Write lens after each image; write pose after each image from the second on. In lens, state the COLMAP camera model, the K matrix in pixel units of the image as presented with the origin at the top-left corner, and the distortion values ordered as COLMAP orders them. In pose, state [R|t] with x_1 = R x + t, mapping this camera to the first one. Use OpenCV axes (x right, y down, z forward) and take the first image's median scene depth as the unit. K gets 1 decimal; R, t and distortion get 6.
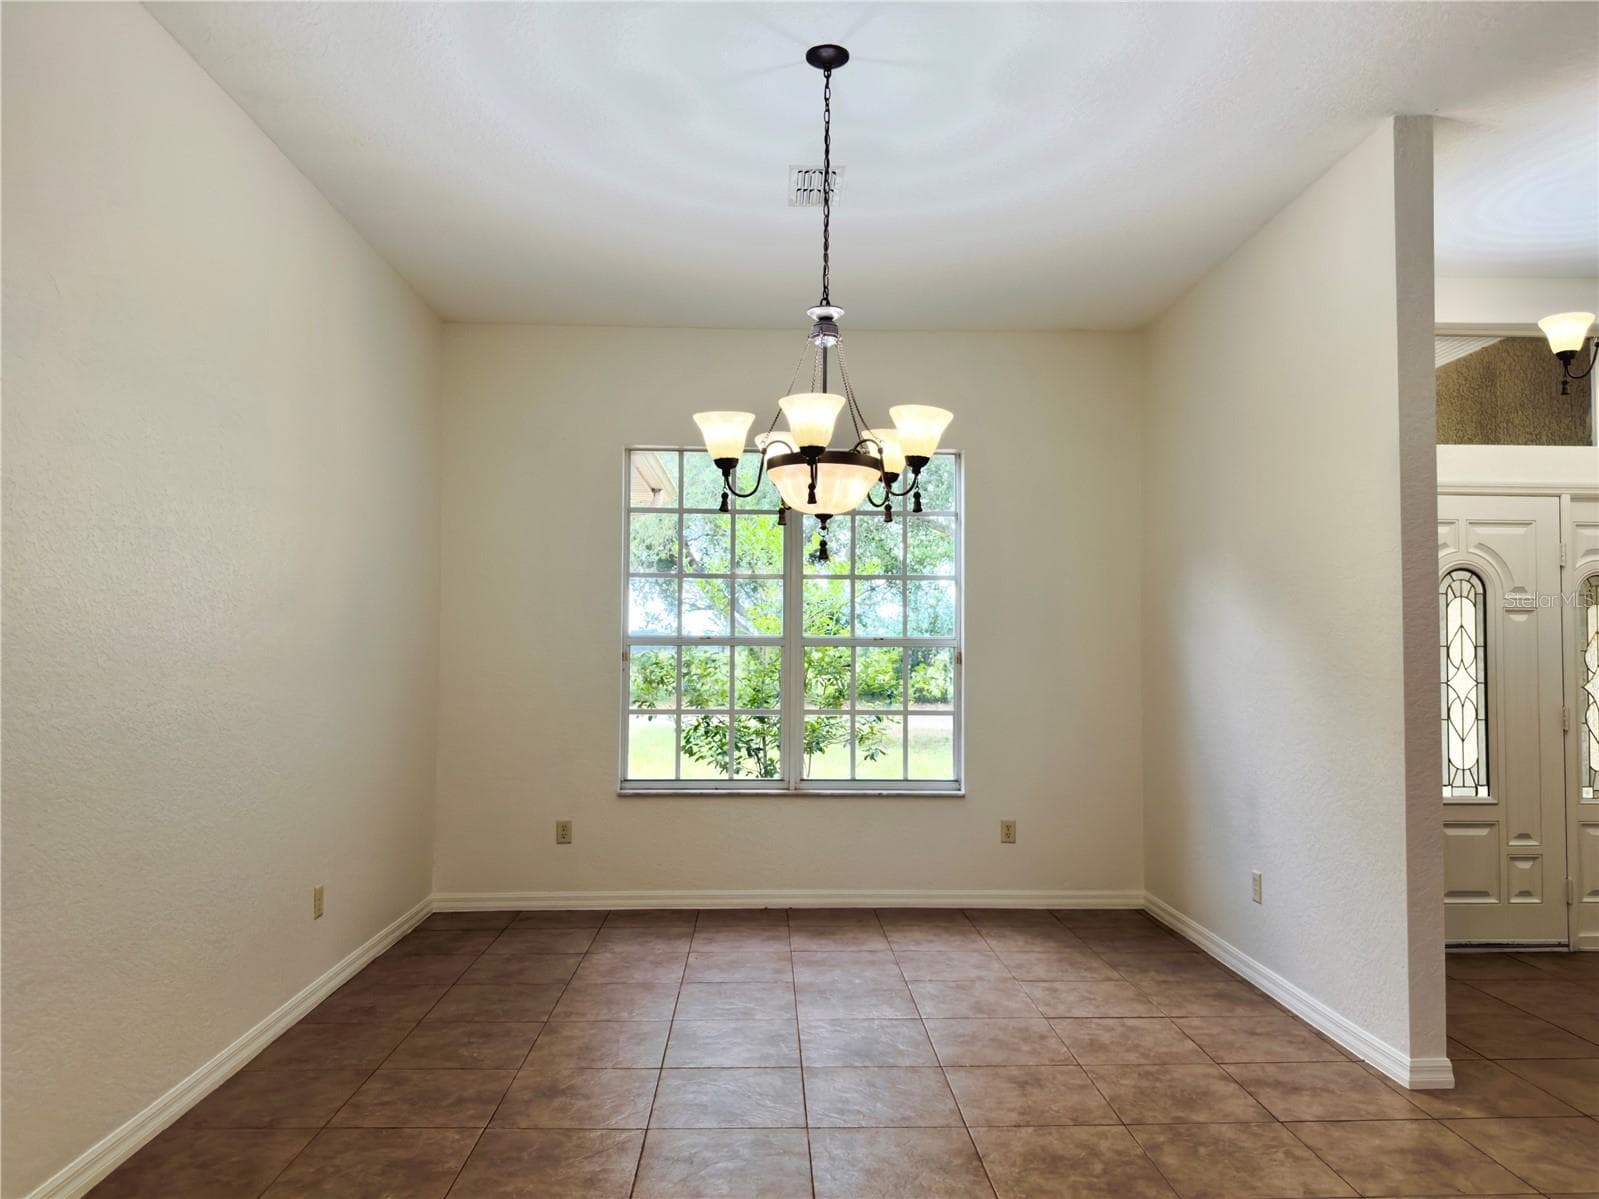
lens RADIAL K [[1174.4, 0, 799.5], [0, 1174.4, 599.5], [0, 0, 1]] dist [0.068523, -0.064978]
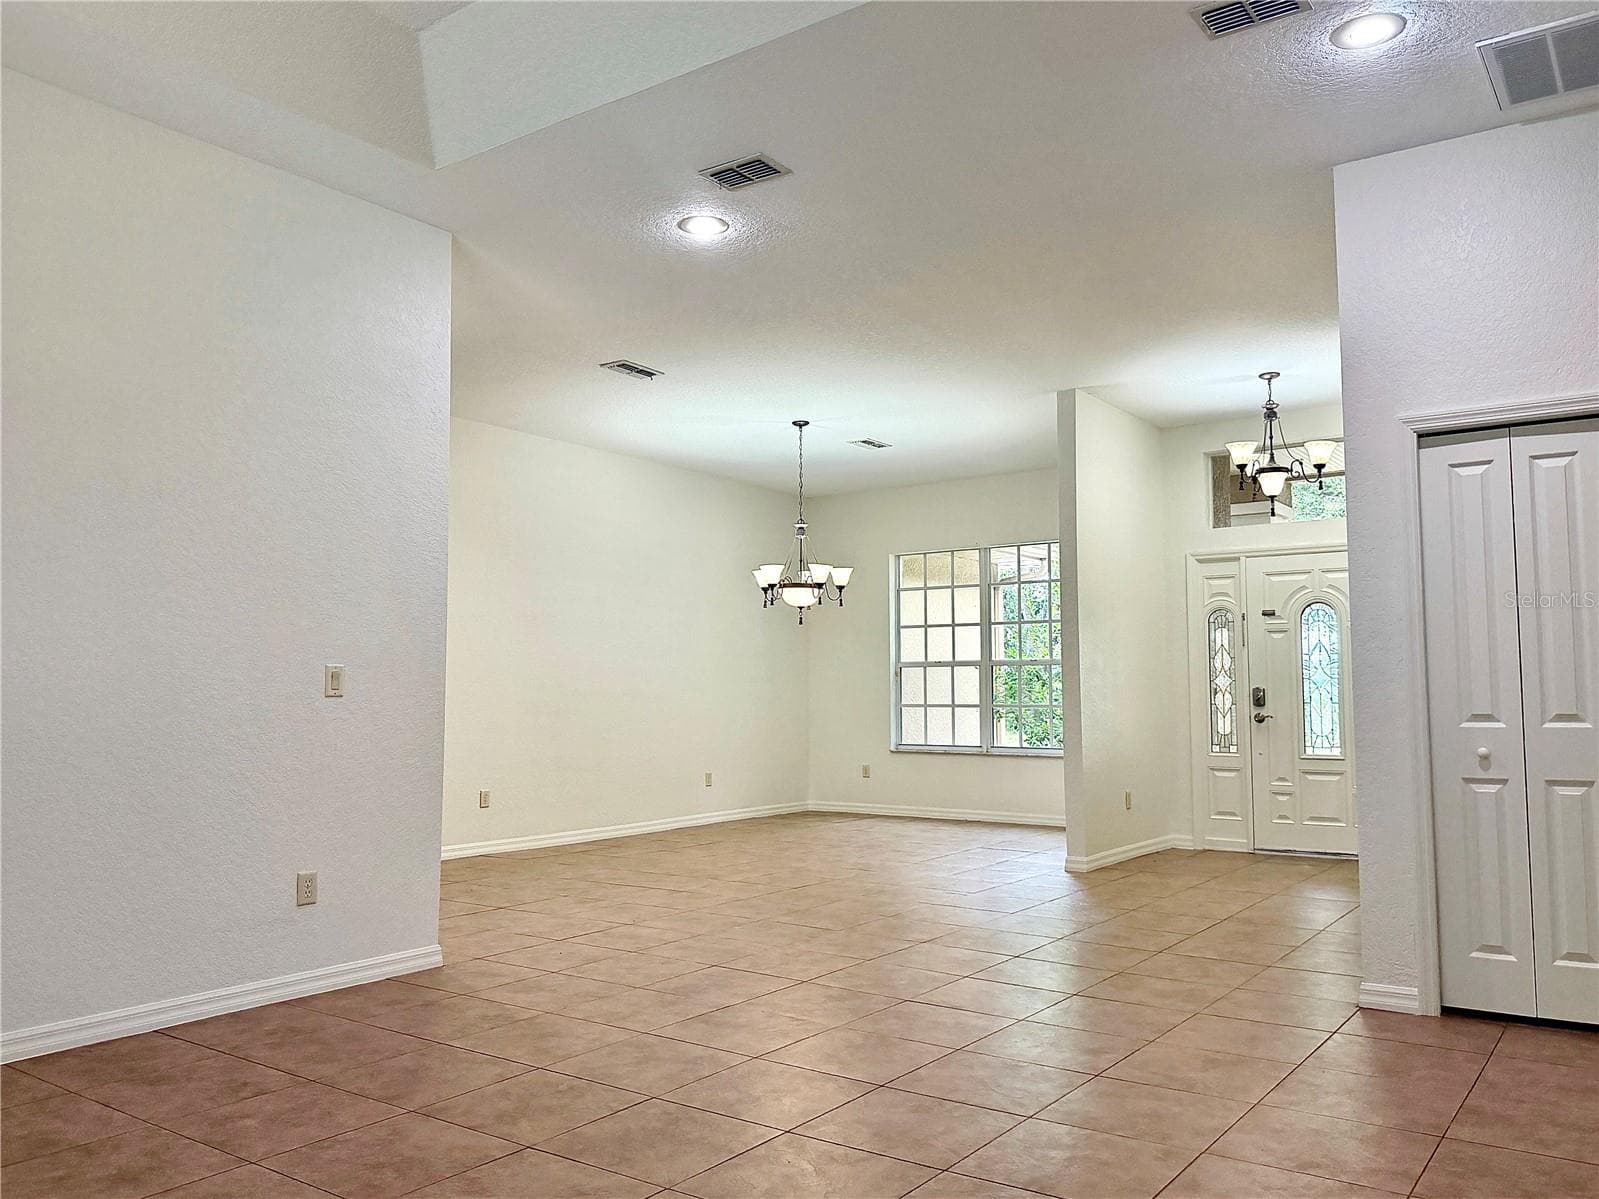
lens RADIAL K [[1174.4, 0, 799.5], [0, 1174.4, 599.5], [0, 0, 1]] dist [0.068523, -0.064978]
pose [[0.785908, -0.060391, -0.615388, 0.968896], [0.038969, 0.998078, -0.048179, 0.017680], [0.617115, 0.013884, 0.786751, -0.579151]]
